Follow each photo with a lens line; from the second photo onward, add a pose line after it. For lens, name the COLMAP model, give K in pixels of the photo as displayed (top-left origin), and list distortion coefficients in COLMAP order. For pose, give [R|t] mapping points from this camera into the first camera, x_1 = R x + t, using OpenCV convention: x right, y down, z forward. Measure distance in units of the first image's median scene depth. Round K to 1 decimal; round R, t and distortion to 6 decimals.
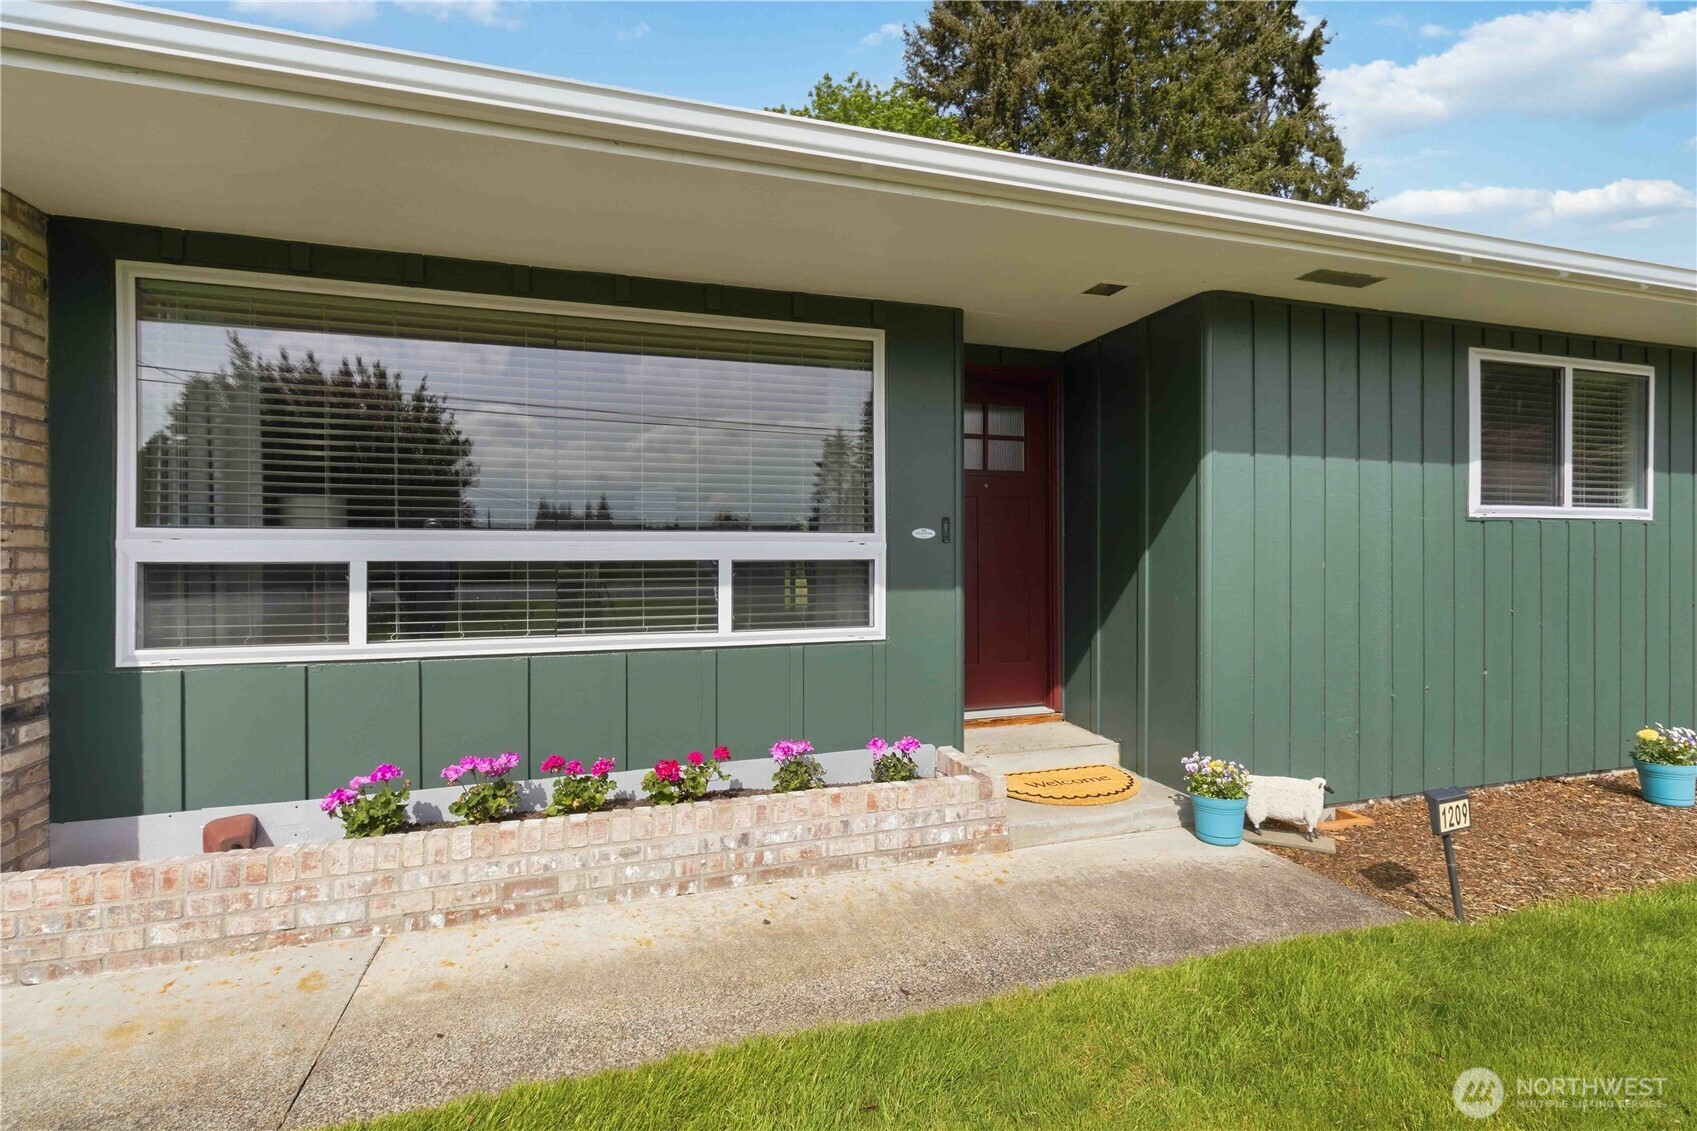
lens RADIAL K [[809.0, 0, 855.5], [0, 809.0, 558.9], [0, 0, 1]] dist [-0.000422, -0.000551]
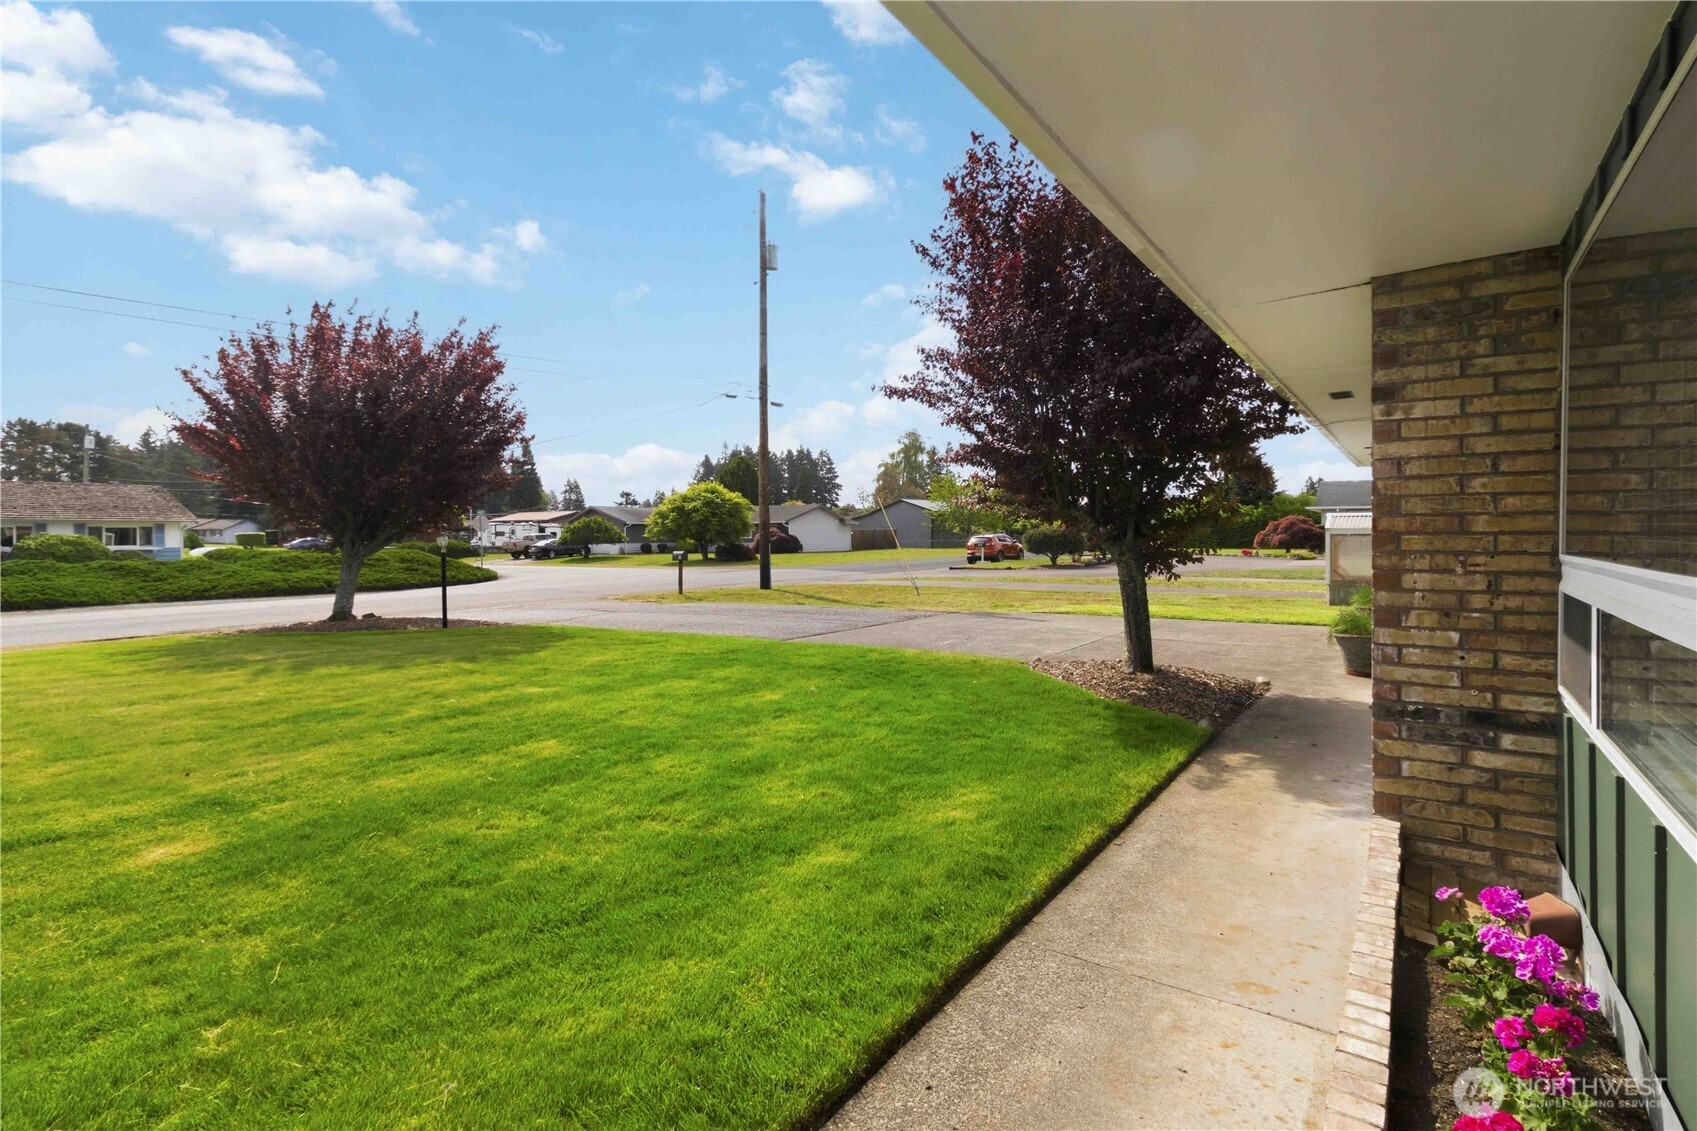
lens RADIAL K [[809.0, 0, 858.3], [0, 809.0, 552.5], [0, 0, 1]] dist [-0.000422, -0.000551]
pose [[-0.796360, 0.017682, -0.604564, 0.342252], [0.004586, 0.999720, 0.023197, -0.071232], [0.604805, 0.015701, -0.796219, 1.370226]]
